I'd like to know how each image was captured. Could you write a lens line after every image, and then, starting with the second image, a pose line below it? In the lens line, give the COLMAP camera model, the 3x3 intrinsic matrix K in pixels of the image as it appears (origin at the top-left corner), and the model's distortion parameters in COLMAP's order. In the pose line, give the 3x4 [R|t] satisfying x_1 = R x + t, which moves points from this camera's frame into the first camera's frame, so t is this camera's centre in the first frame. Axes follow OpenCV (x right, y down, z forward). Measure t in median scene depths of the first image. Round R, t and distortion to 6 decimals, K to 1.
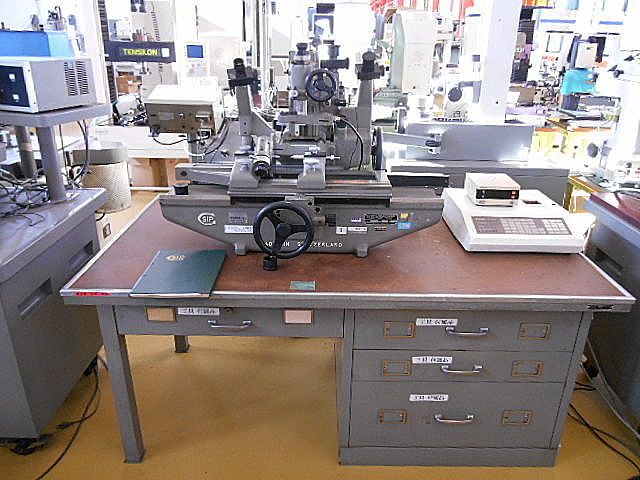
lens RADIAL K [[502.8, 0, 325.7], [0, 502.8, 241.9], [0, 0, 1]] dist [-0.017136, -0.004691]
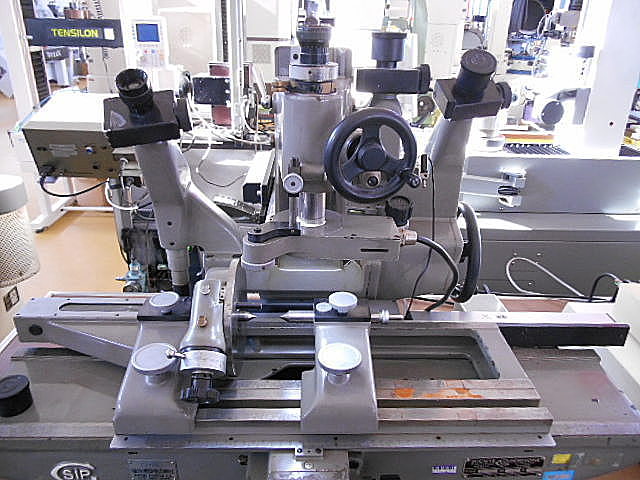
lens RADIAL K [[489.3, 0, 329.5], [0, 489.3, 237.4], [0, 0, 1]] dist [-0.016072, -0.002534]
pose [[0.999333, -0.007190, 0.035810, -0.030813], [0.005786, 0.999216, 0.039156, -0.167188], [-0.036064, -0.038922, 0.998591, 0.414883]]
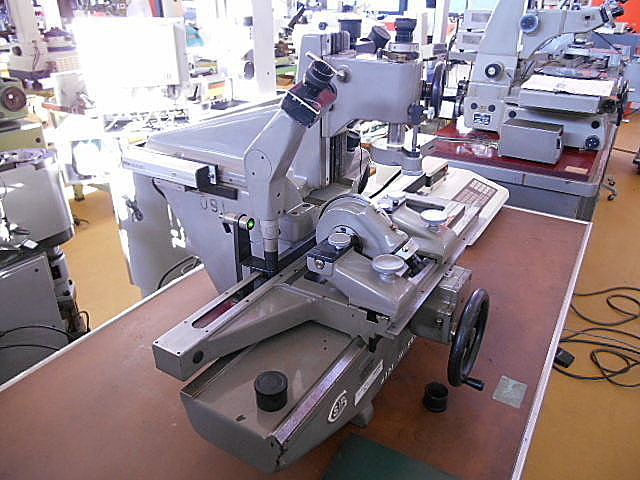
lens RADIAL K [[489.3, 0, 329.5], [0, 489.3, 237.4], [0, 0, 1]] dist [-0.016072, -0.002534]
pose [[0.517012, -0.396978, 0.758358, -0.353116], [0.328055, 0.910201, 0.252811, -0.210247], [-0.790619, 0.118077, 0.600815, 0.477959]]
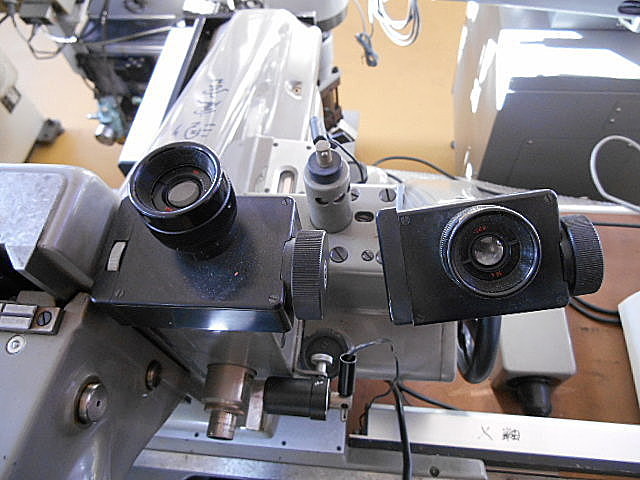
lens RADIAL K [[488.9, 0, 324.5], [0, 488.9, 240.6], [0, 0, 1]] dist [-0.033288, 0.006306]
pose [[0.990886, 0.046561, -0.126402, 0.038383], [0.041238, 0.788453, 0.613711, -0.298532], [0.128237, -0.613330, 0.779347, 0.615184]]
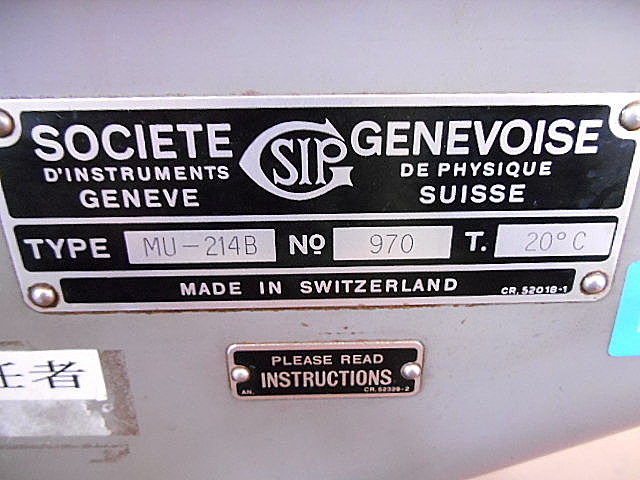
lens RADIAL K [[489.3, 0, 329.5], [0, 489.3, 237.4], [0, 0, 1]] dist [-0.016072, -0.002534]
pose [[0.999505, -0.025648, 0.018211, 0.073888], [0.025594, 0.999667, 0.003162, -0.028048], [-0.018286, -0.002695, 0.999829, 0.638813]]
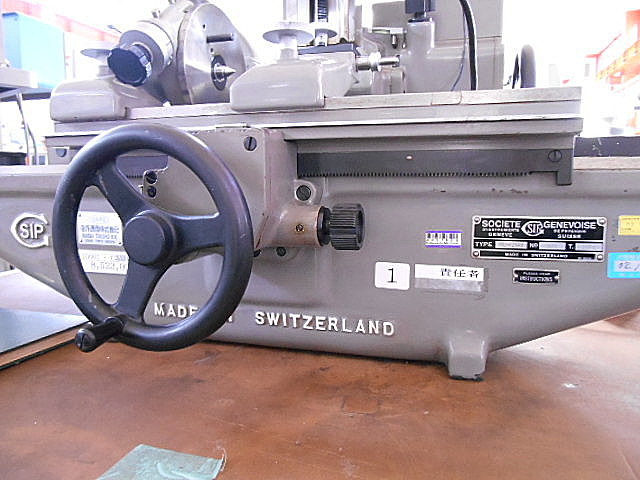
lens RADIAL K [[489.3, 0, 329.5], [0, 489.3, 237.4], [0, 0, 1]] dist [-0.016072, -0.002534]
pose [[0.961857, 0.015563, -0.273111, 0.049966], [-0.091301, 0.959396, -0.266878, 0.023674], [0.257868, 0.281634, 0.924222, 0.491197]]
